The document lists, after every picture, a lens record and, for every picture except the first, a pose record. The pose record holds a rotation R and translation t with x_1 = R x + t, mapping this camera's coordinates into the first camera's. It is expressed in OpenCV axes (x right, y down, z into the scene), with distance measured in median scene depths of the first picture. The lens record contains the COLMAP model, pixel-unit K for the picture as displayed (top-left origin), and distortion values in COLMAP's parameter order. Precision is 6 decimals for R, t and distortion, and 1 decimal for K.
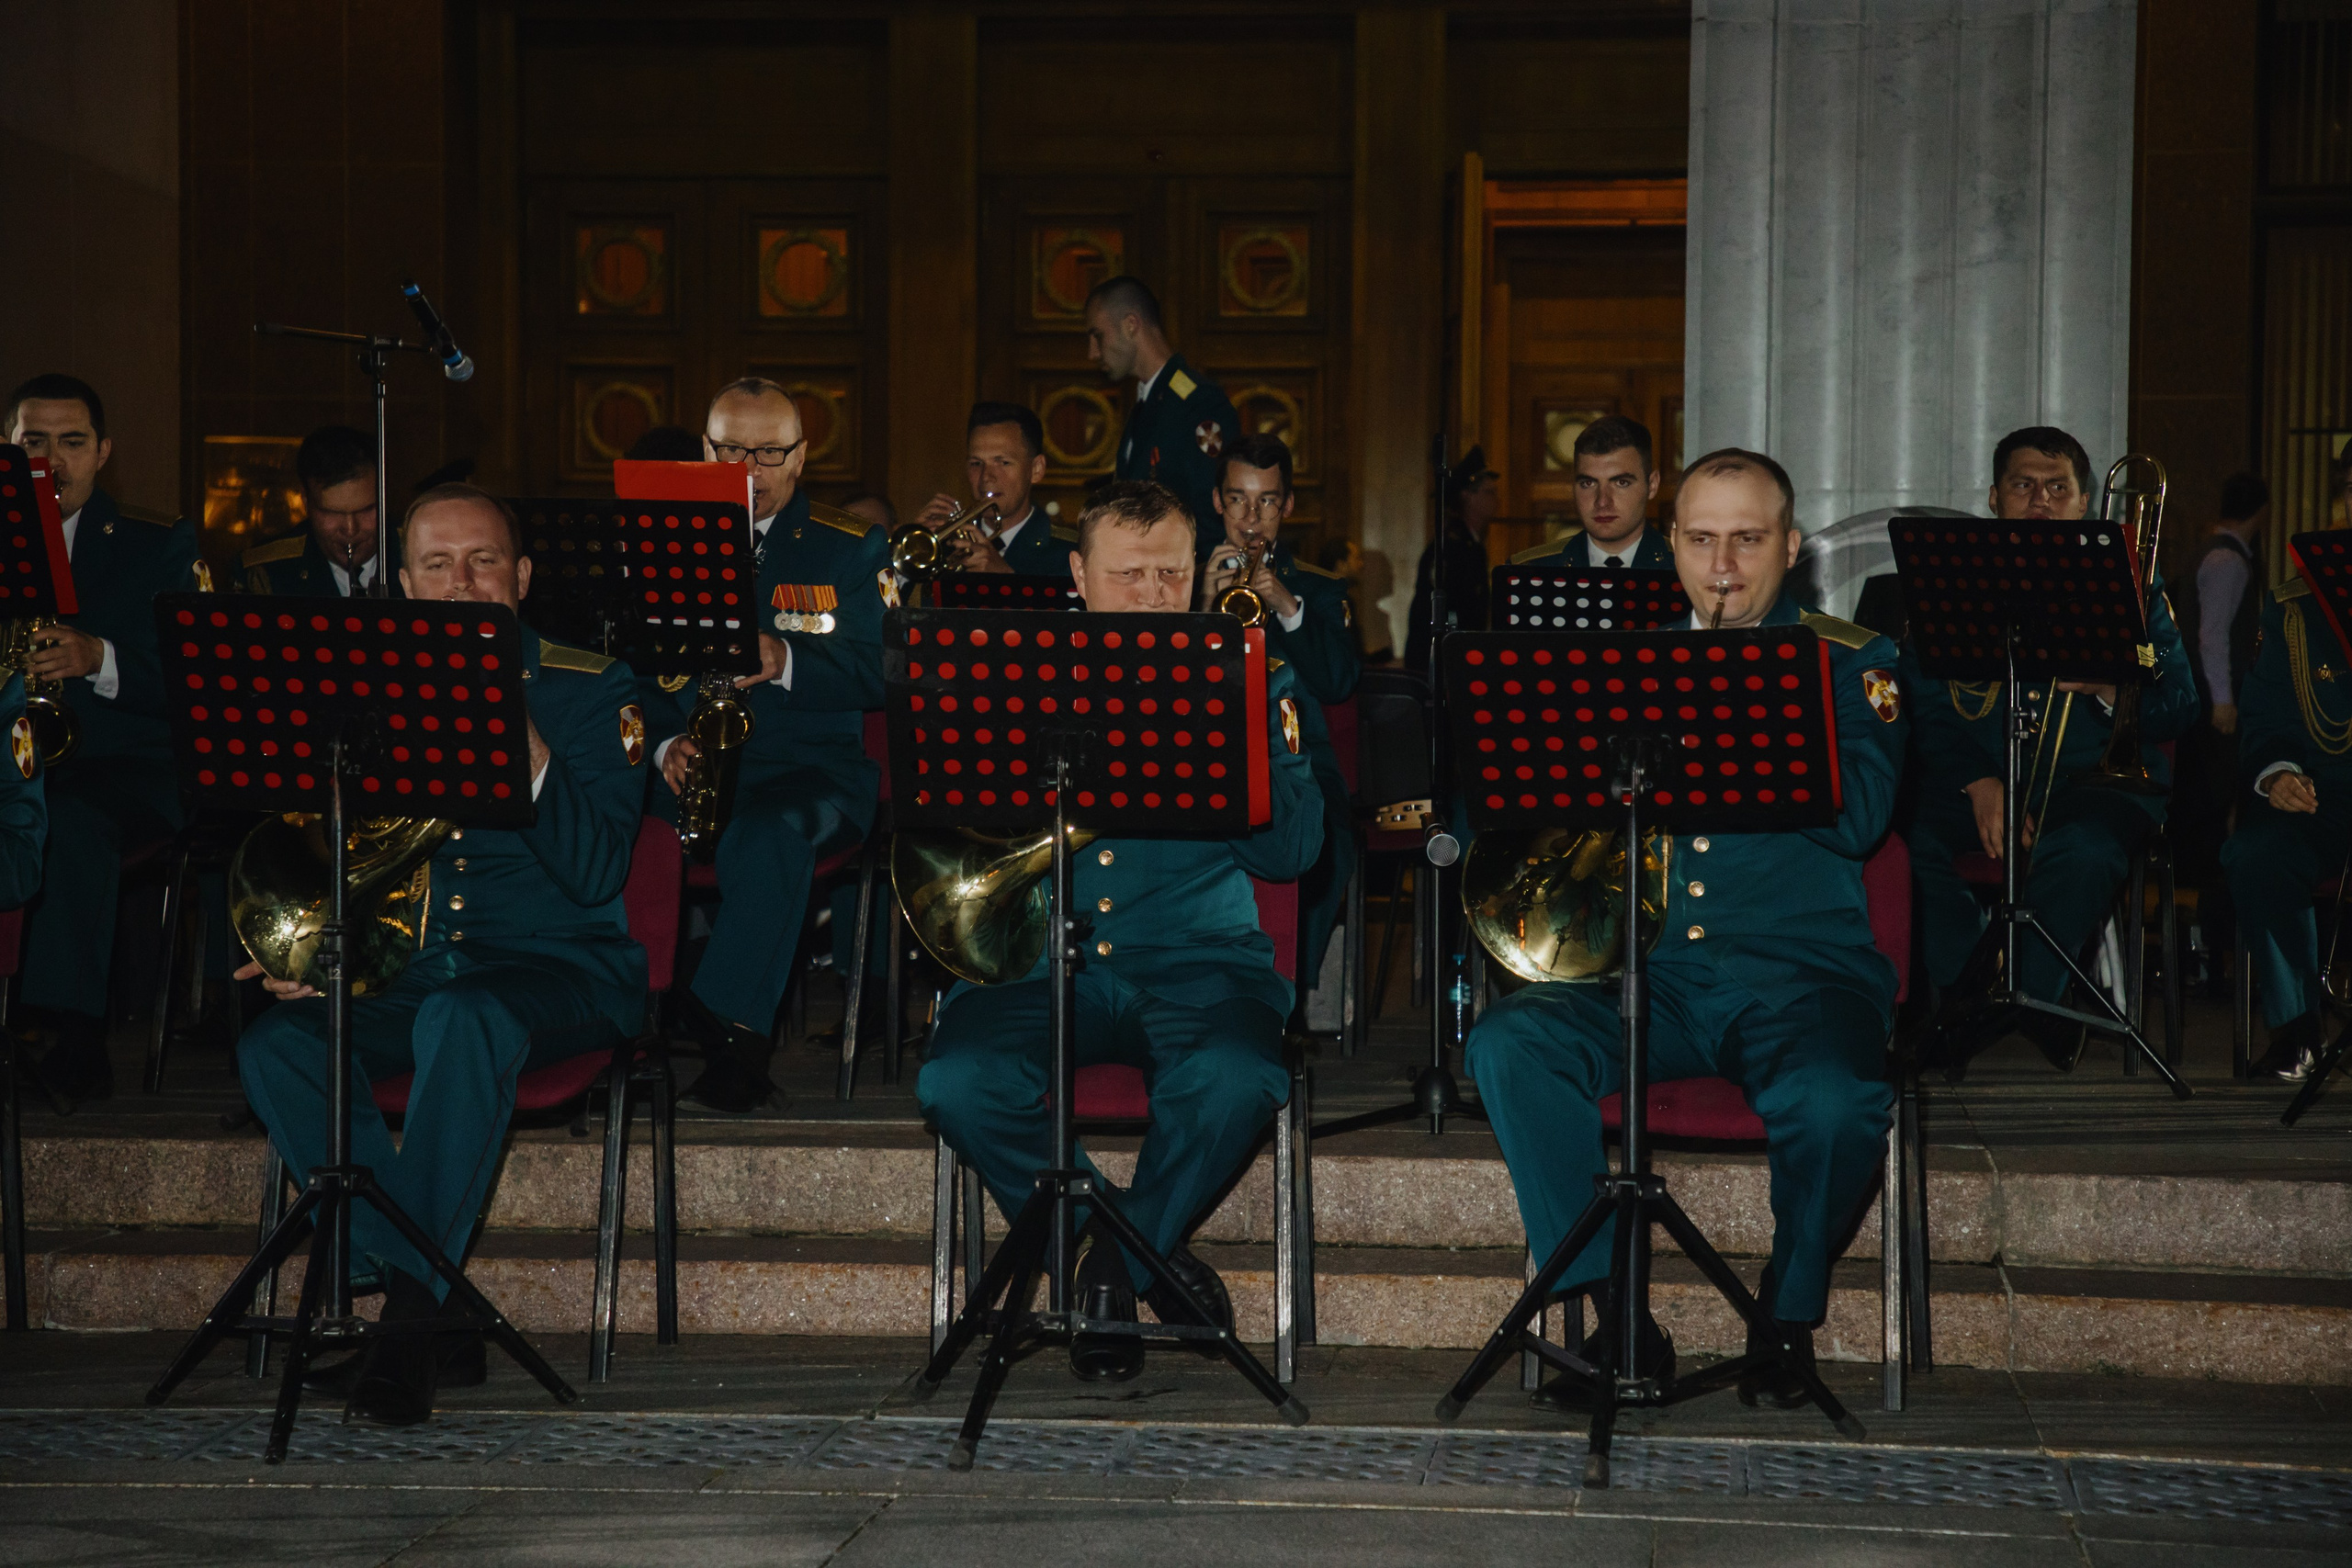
lens RADIAL K [[4796.6, 0, 1176.0], [0, 4796.6, 784.0], [0, 0, 1]] dist [0.344115, 0.028045]
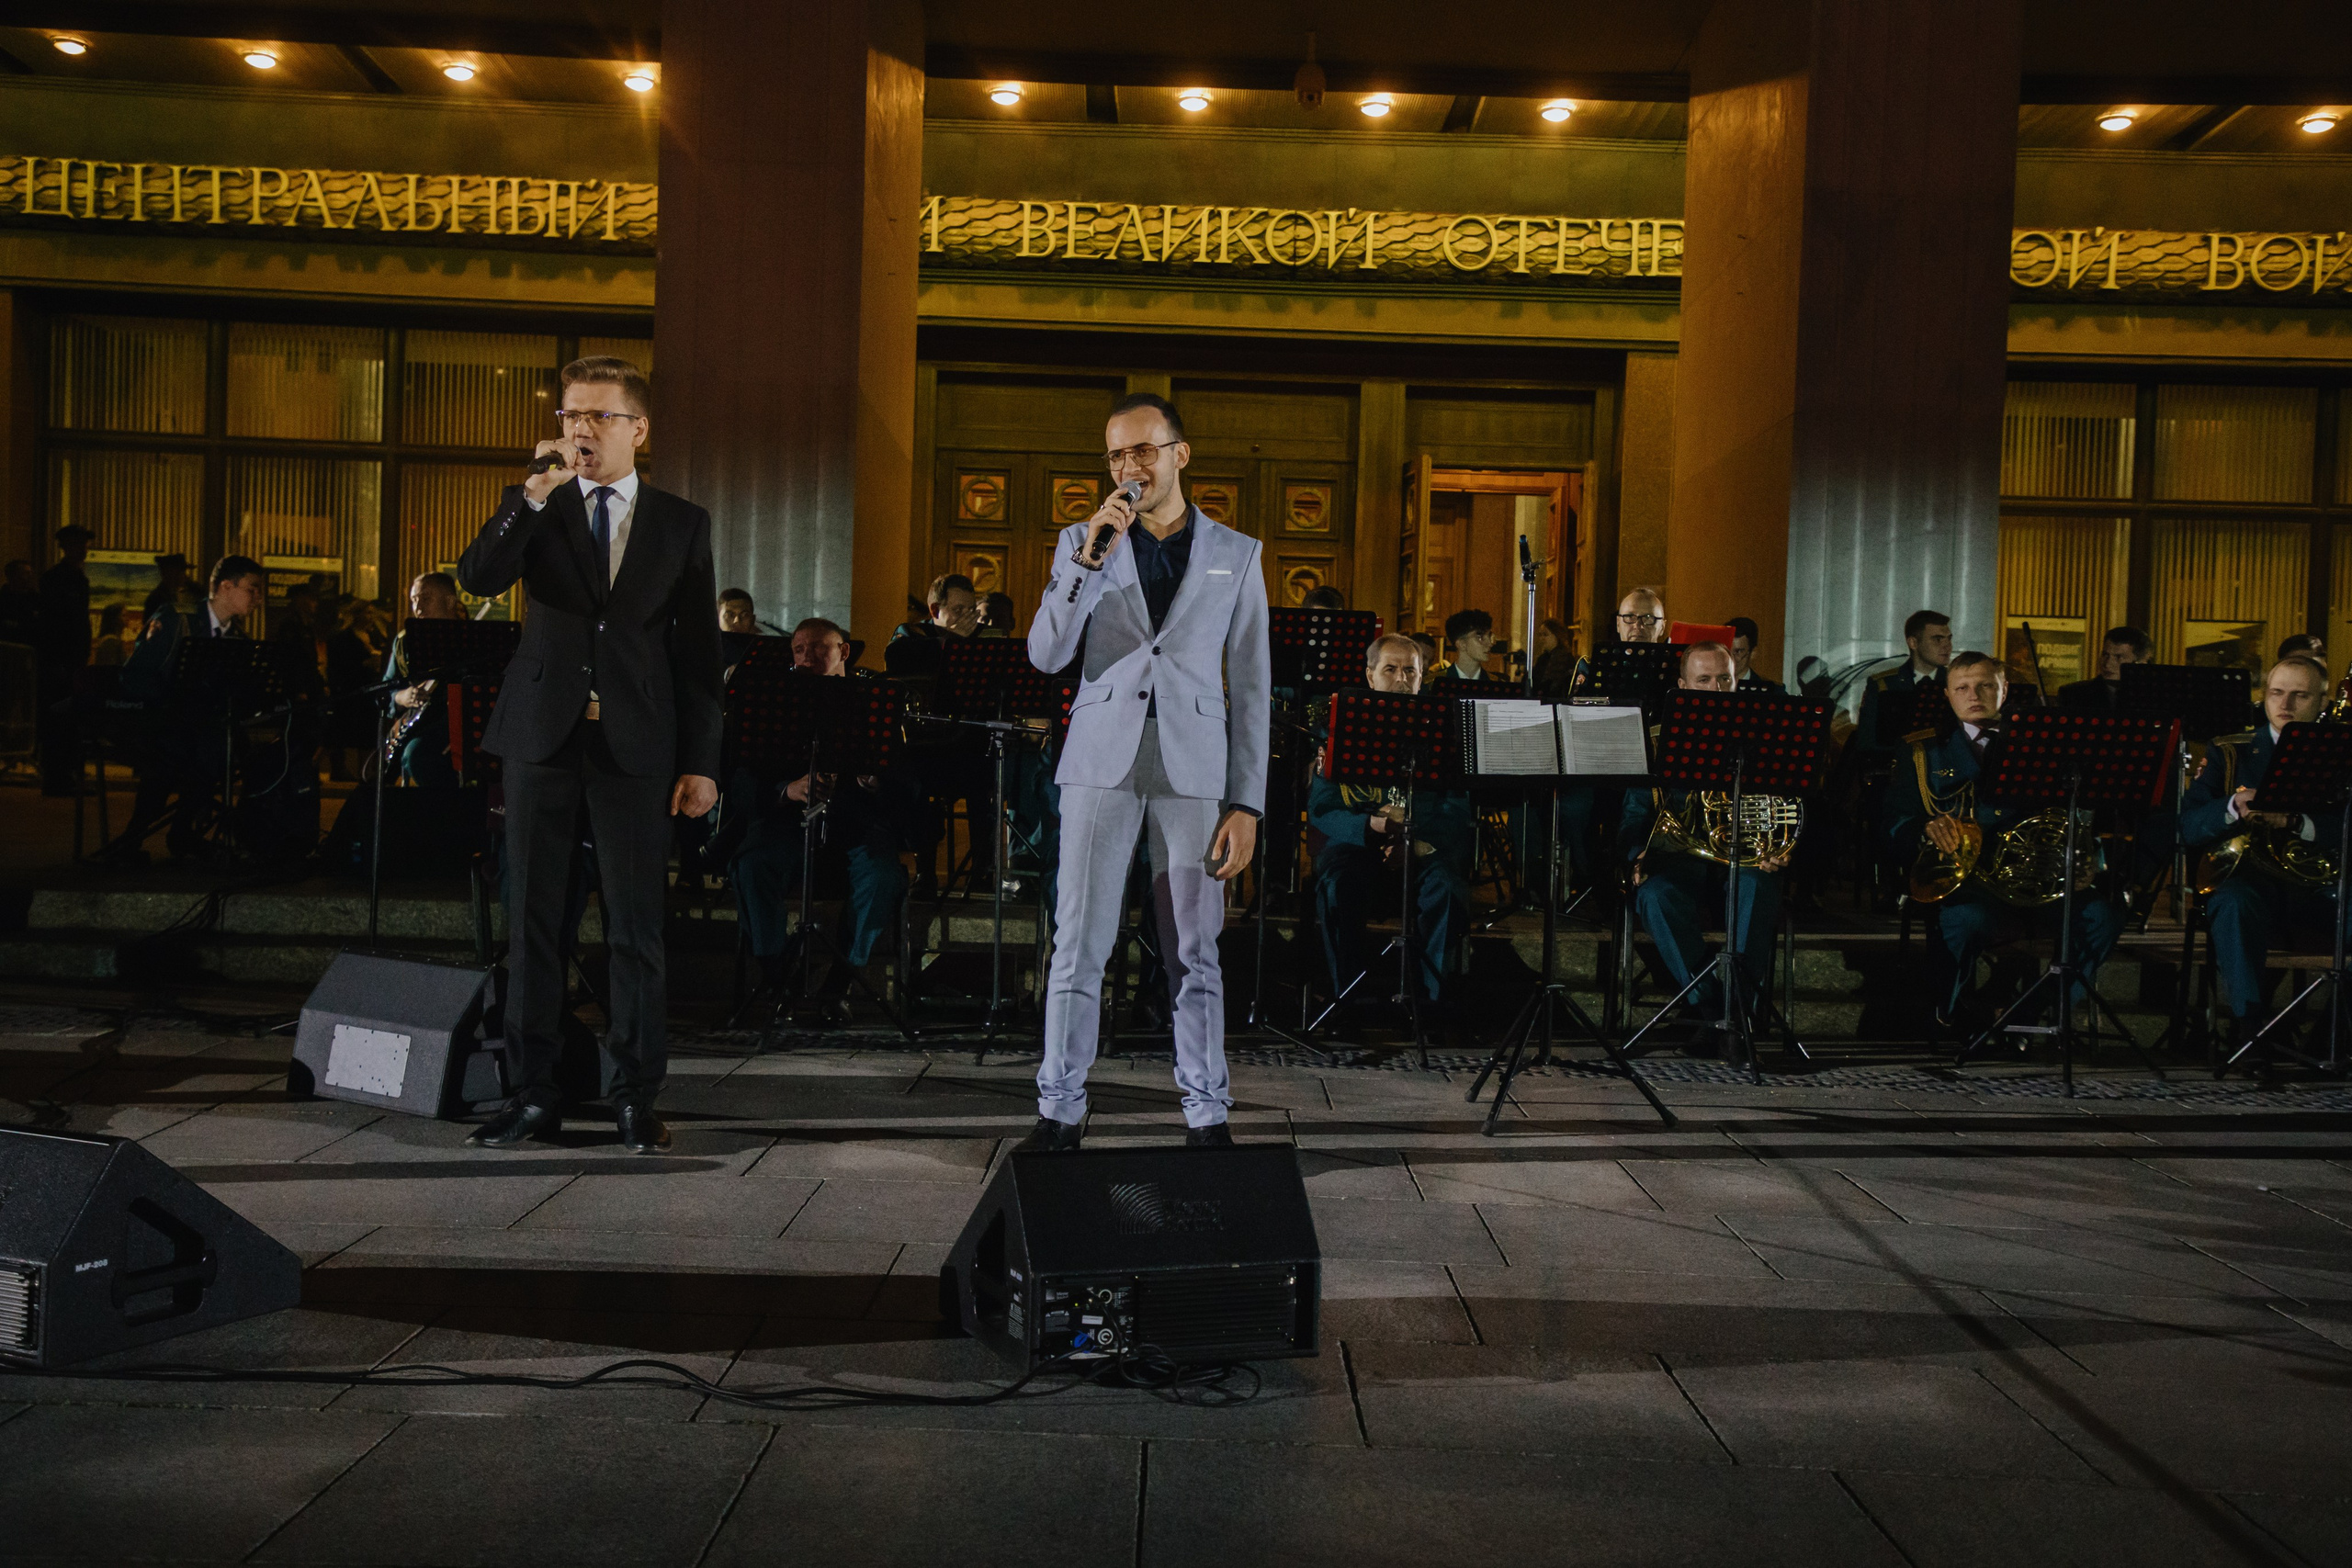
lens RADIAL K [[2437.5, 0, 1176.0], [0, 2437.5, 784.0], [0, 0, 1]] dist [0.075258, 0.007577]
pose [[0.991250, 0.022356, 0.130087, -0.579916], [-0.023674, 0.999683, 0.008594, 0.001547], [-0.129854, -0.011599, 0.991465, 0.002841]]
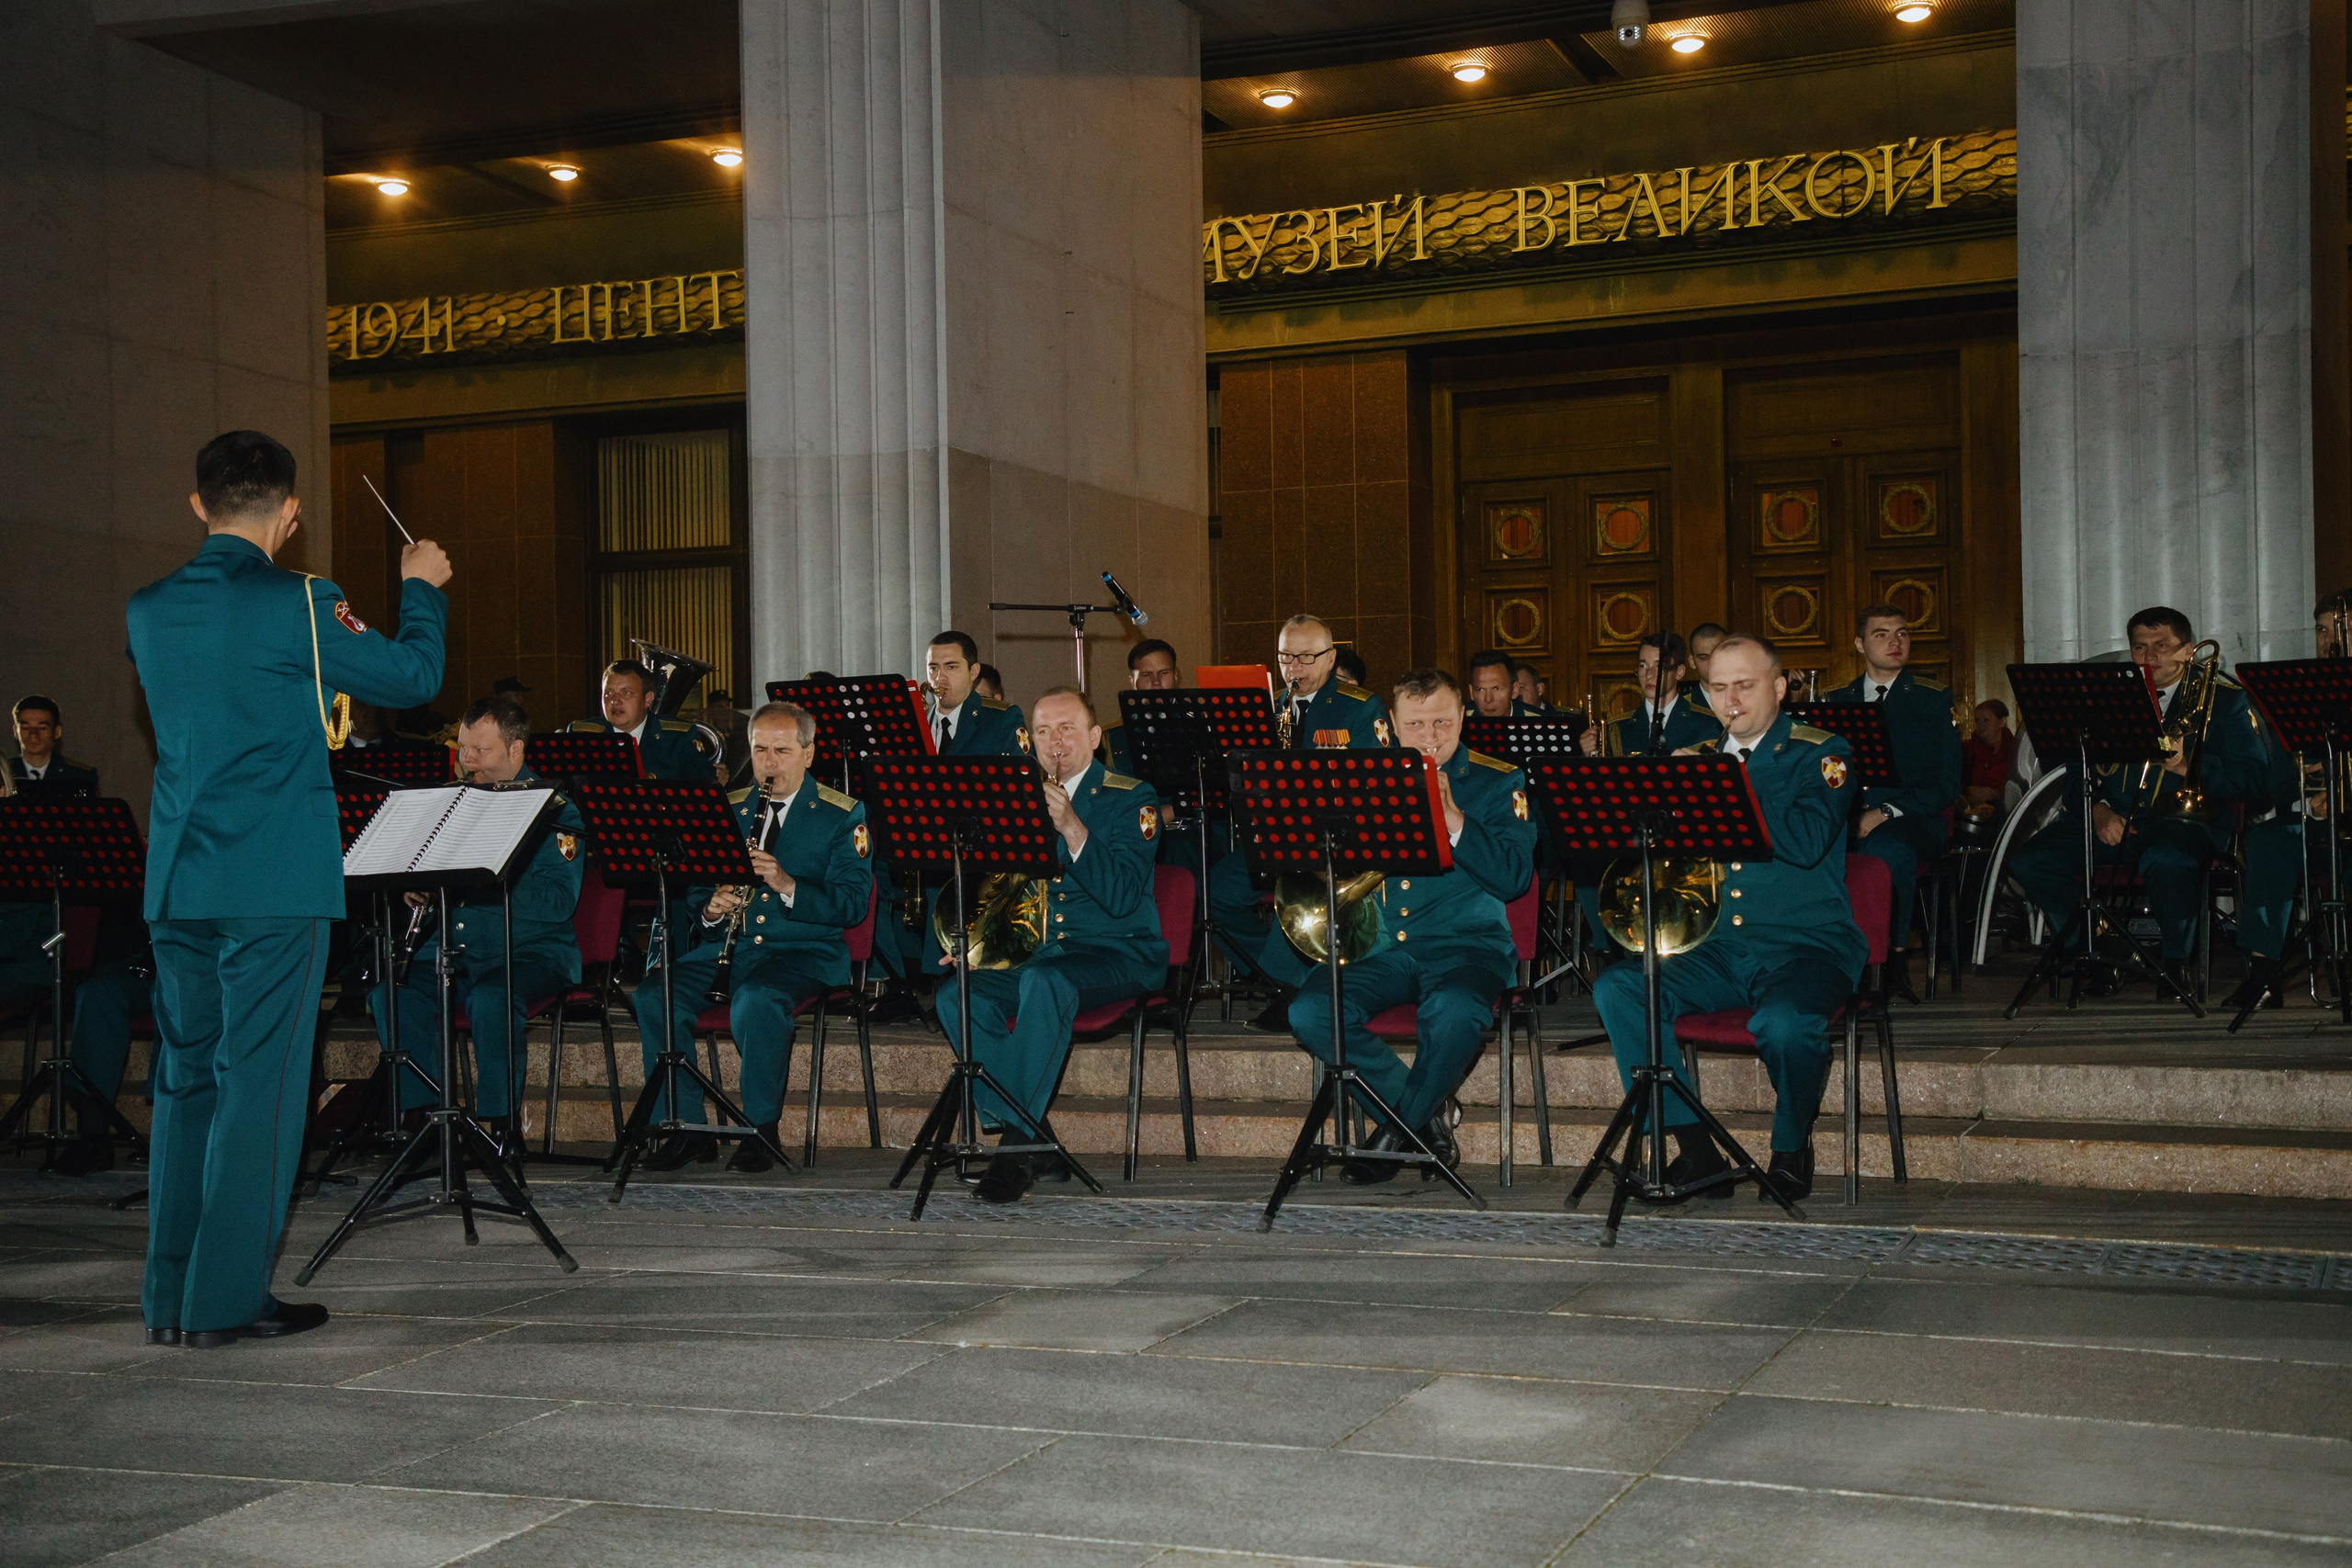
lens RADIAL K [[2909.0, 0, 1214.7], [0, 2909.0, 783.2], [0, 0, 1]] dist [0.108751, 0.062626]
pose [[0.962315, -0.030740, -0.270192, 0.201364], [0.026282, 0.999452, -0.020101, -0.002508], [0.270662, 0.012242, 0.962596, -0.038974]]
